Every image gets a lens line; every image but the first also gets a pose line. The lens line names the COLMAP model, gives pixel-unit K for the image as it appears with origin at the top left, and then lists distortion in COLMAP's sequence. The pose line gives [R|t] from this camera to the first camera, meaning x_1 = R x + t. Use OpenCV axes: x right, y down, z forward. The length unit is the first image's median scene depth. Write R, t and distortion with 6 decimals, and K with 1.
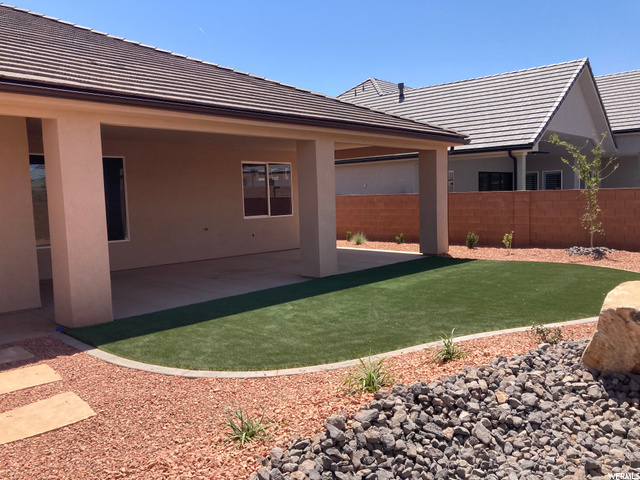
lens RADIAL K [[529.0, 0, 320.7], [0, 529.0, 237.8], [0, 0, 1]] dist [0.046125, -0.039529]
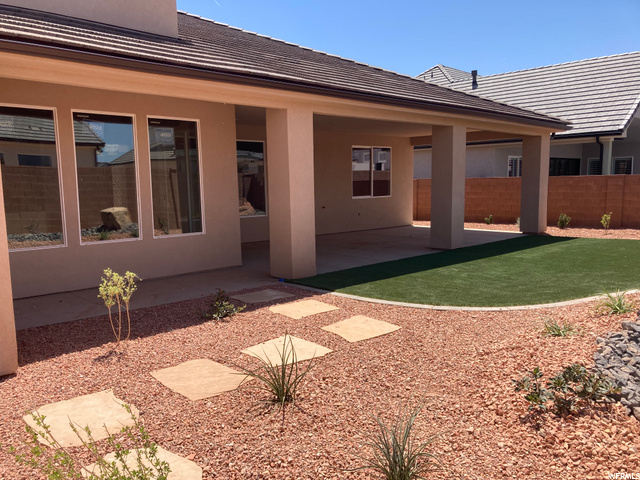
lens RADIAL K [[529.0, 0, 318.9], [0, 529.0, 243.0], [0, 0, 1]] dist [0.046125, -0.039529]
pose [[0.998160, 0.016418, -0.058373, -0.149837], [-0.014402, 0.999291, 0.034781, 0.018641], [0.058903, -0.033876, 0.997689, -0.097833]]
